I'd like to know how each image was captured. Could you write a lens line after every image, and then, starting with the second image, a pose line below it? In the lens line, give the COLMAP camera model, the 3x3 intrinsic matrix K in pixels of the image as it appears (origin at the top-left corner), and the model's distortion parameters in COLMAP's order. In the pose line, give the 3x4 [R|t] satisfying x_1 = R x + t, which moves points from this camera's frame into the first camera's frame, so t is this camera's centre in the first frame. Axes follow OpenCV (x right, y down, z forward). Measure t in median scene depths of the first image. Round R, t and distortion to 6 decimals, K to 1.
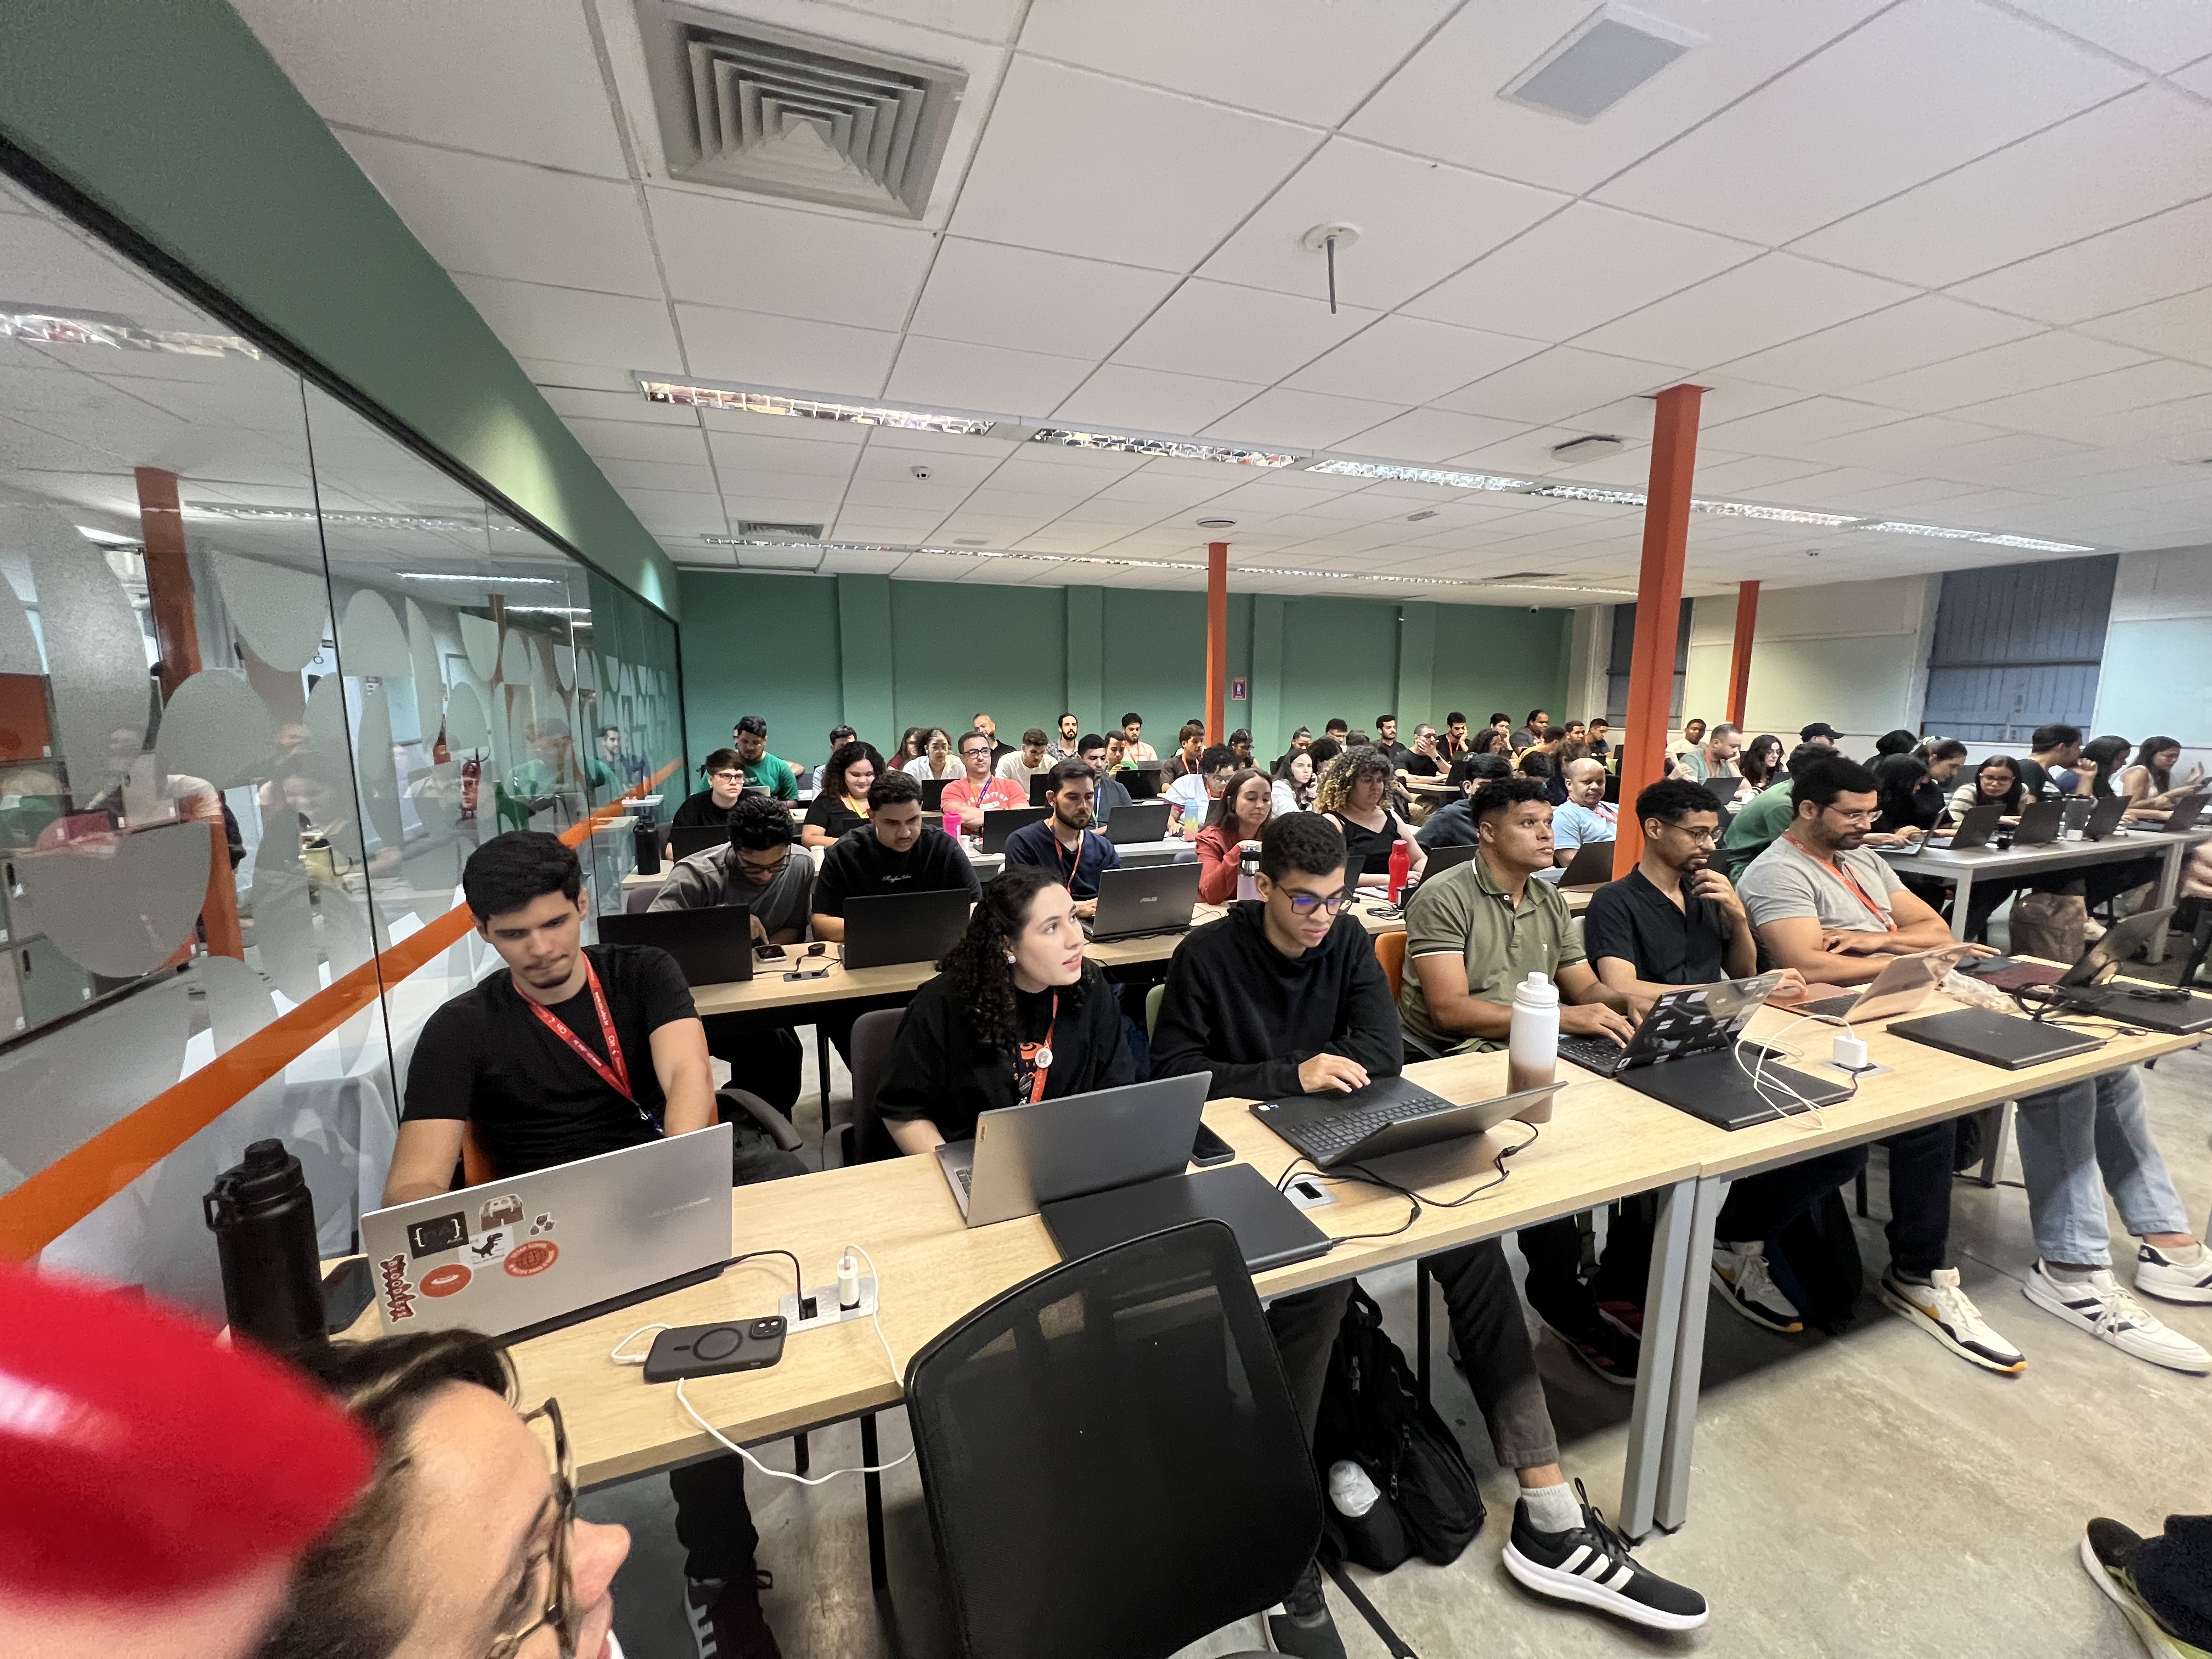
lens RADIAL K [[885.0, 0, 1102.3], [0, 885.0, 826.1], [0, 0, 1]] dist [0.000296, -0.000243]
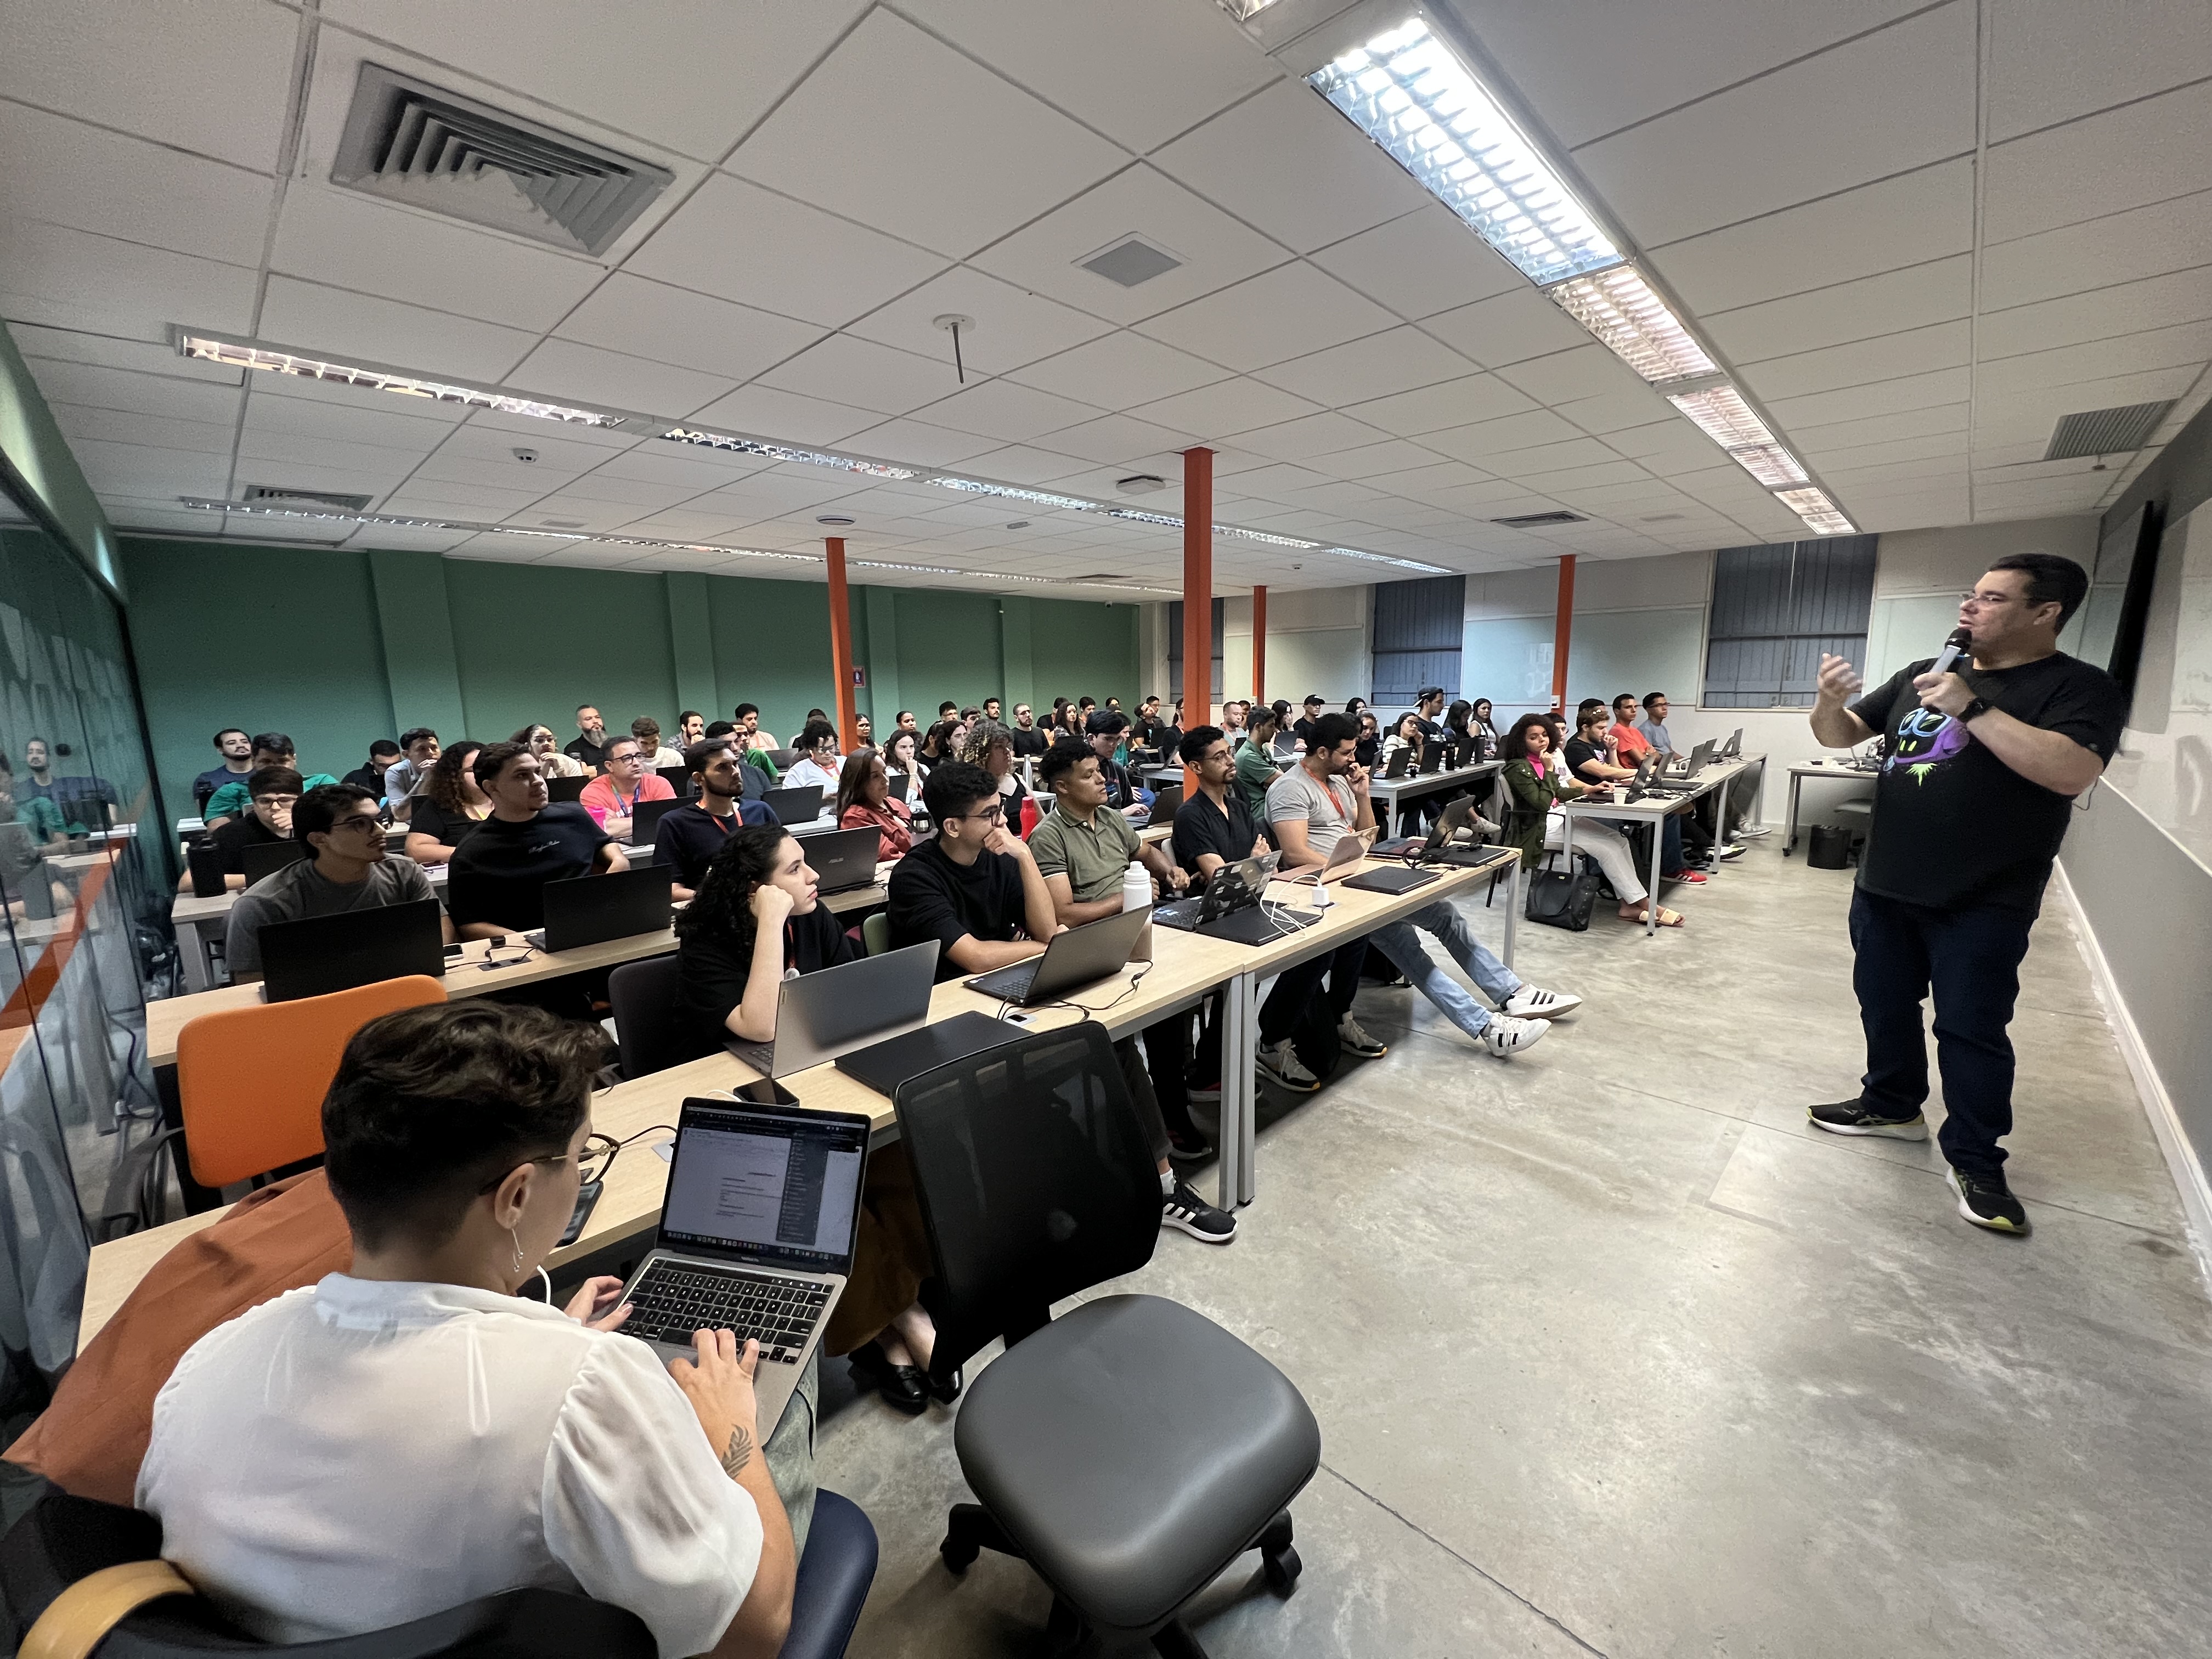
lens RADIAL K [[885.0, 0, 1104.1], [0, 885.0, 826.8], [0, 0, 1]] dist [0.000296, -0.000243]
pose [[0.904117, -0.087561, 0.418218, -0.143146], [0.081622, 0.996146, 0.032107, 0.041350], [-0.419417, 0.005107, 0.907779, -0.248568]]
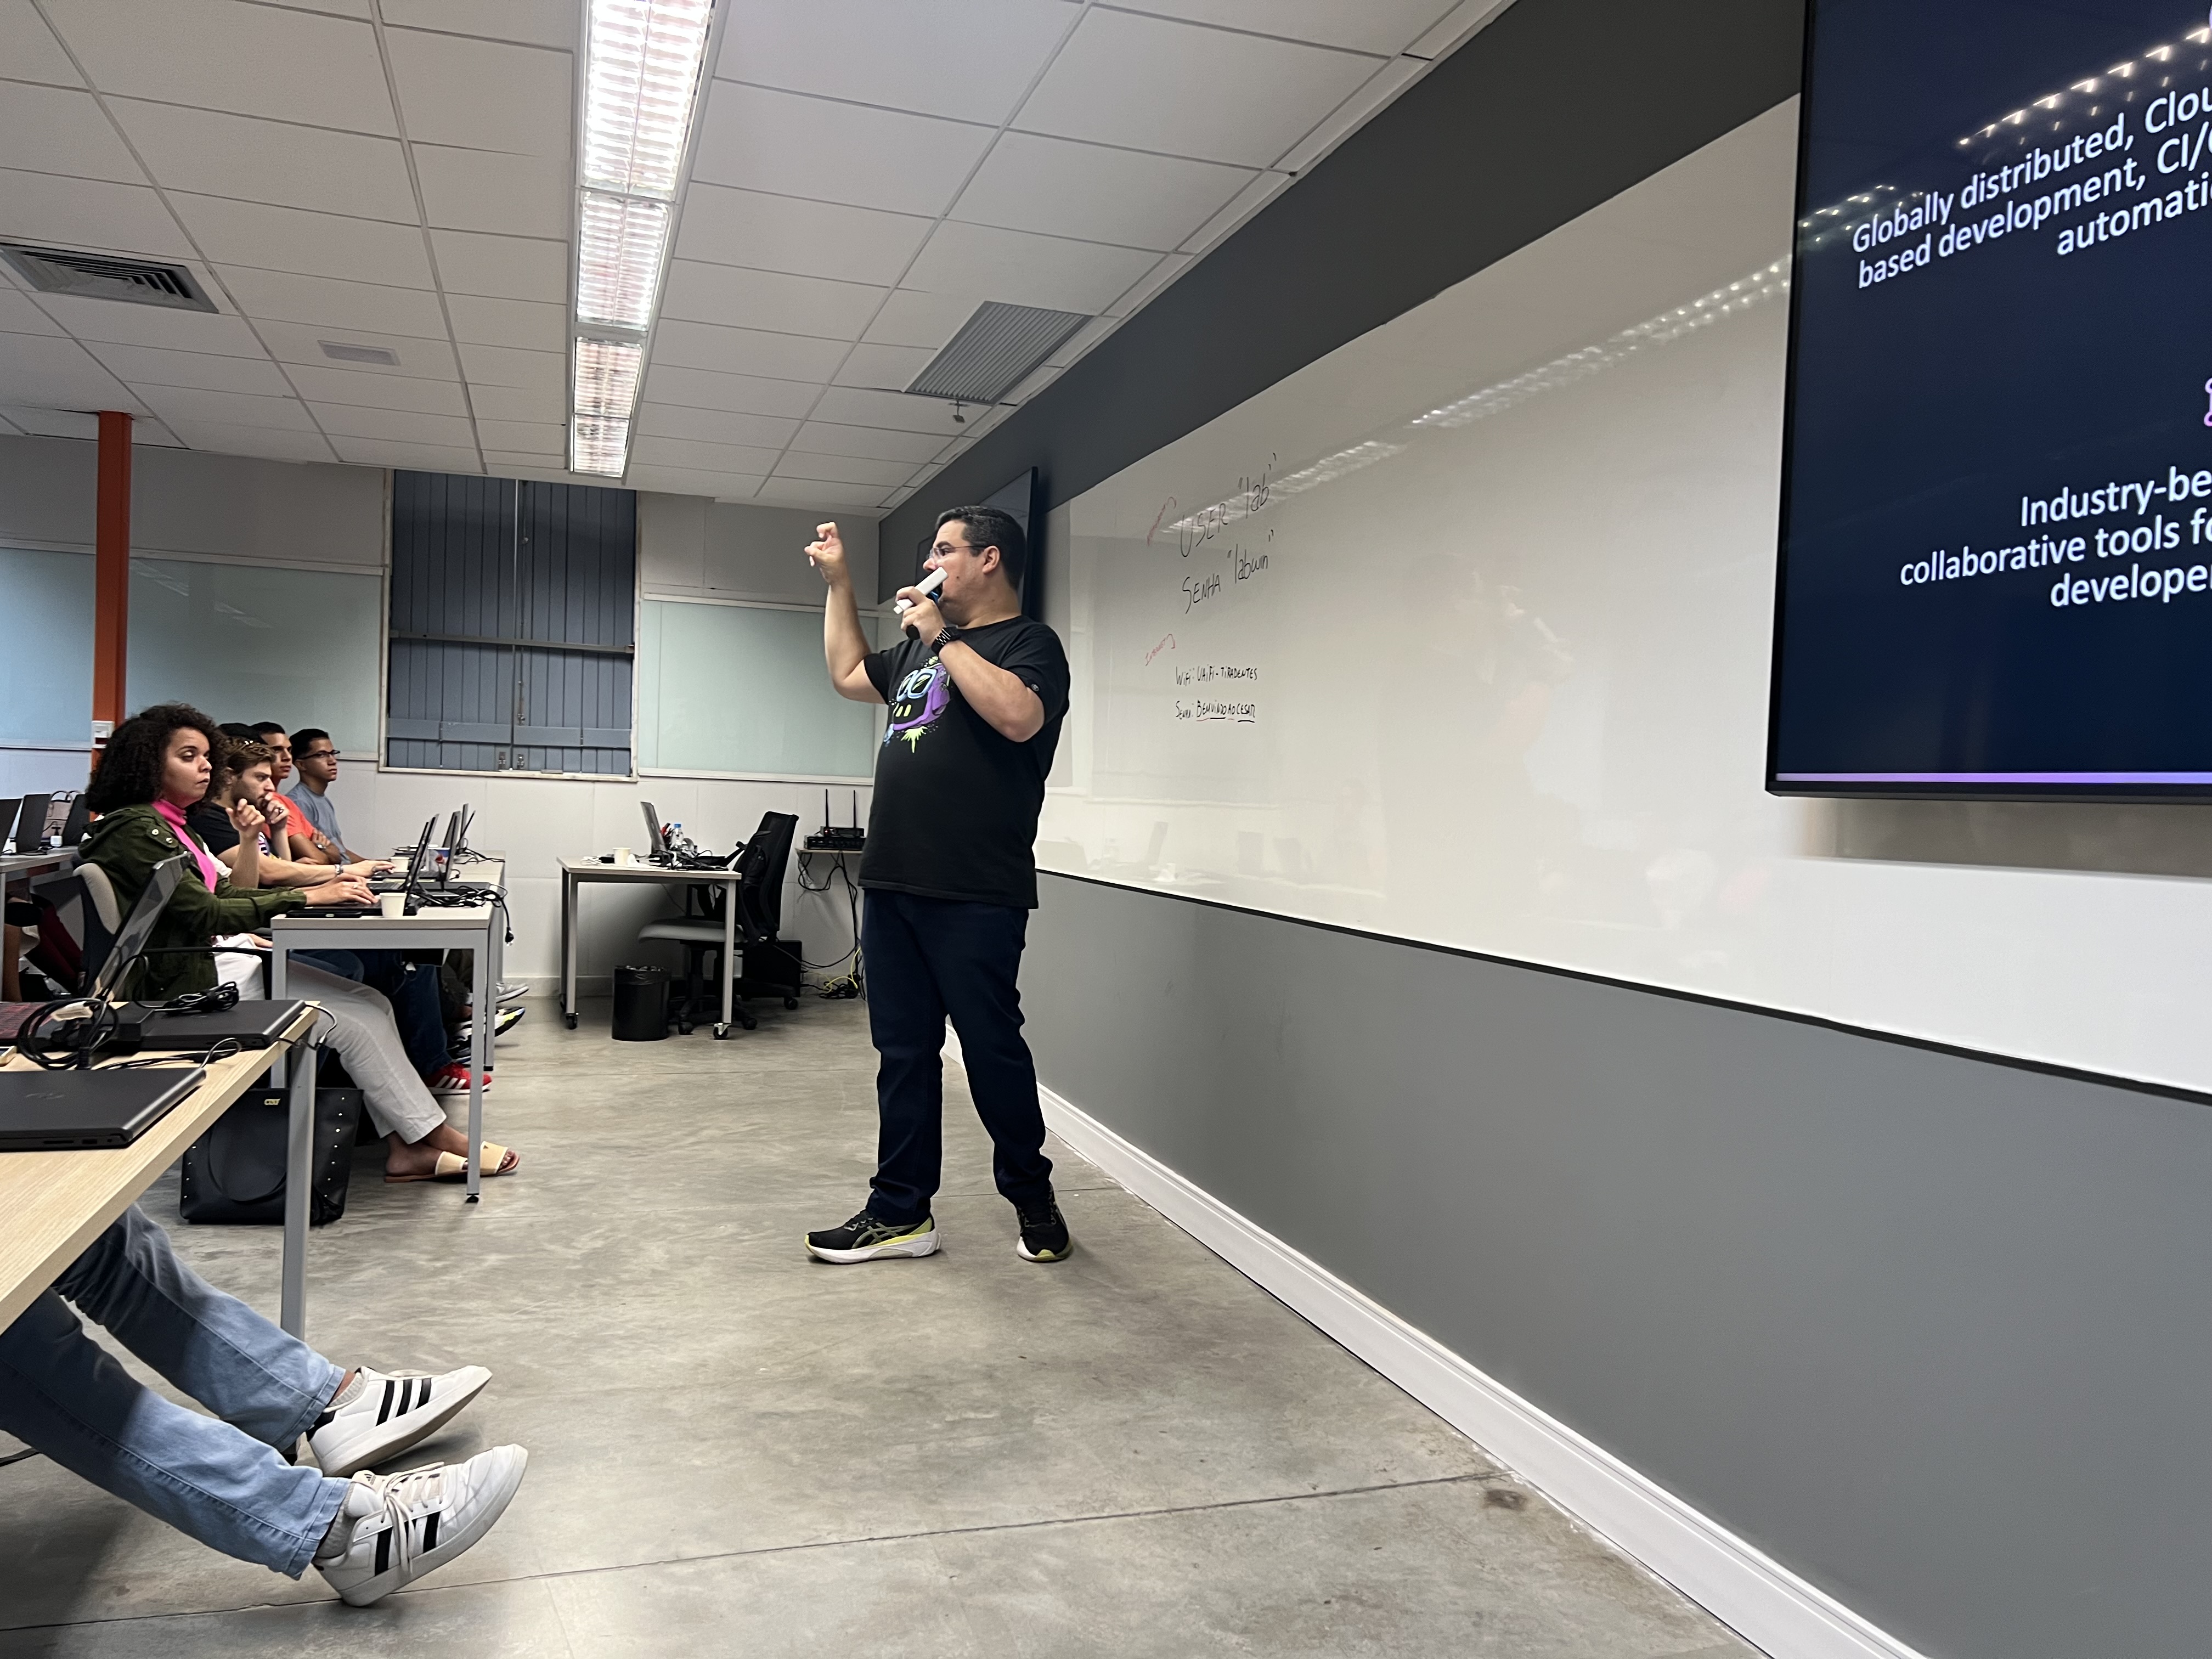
lens RADIAL K [[1659.6, 0, 1122.8], [0, 1659.6, 842.7], [0, 0, 1]] dist [0.031175, -0.028686]
pose [[0.036450, -0.024675, 0.999031, 0.152482], [0.108933, 0.993836, 0.020572, 0.135854], [-0.993381, 0.108078, 0.038914, 0.372685]]
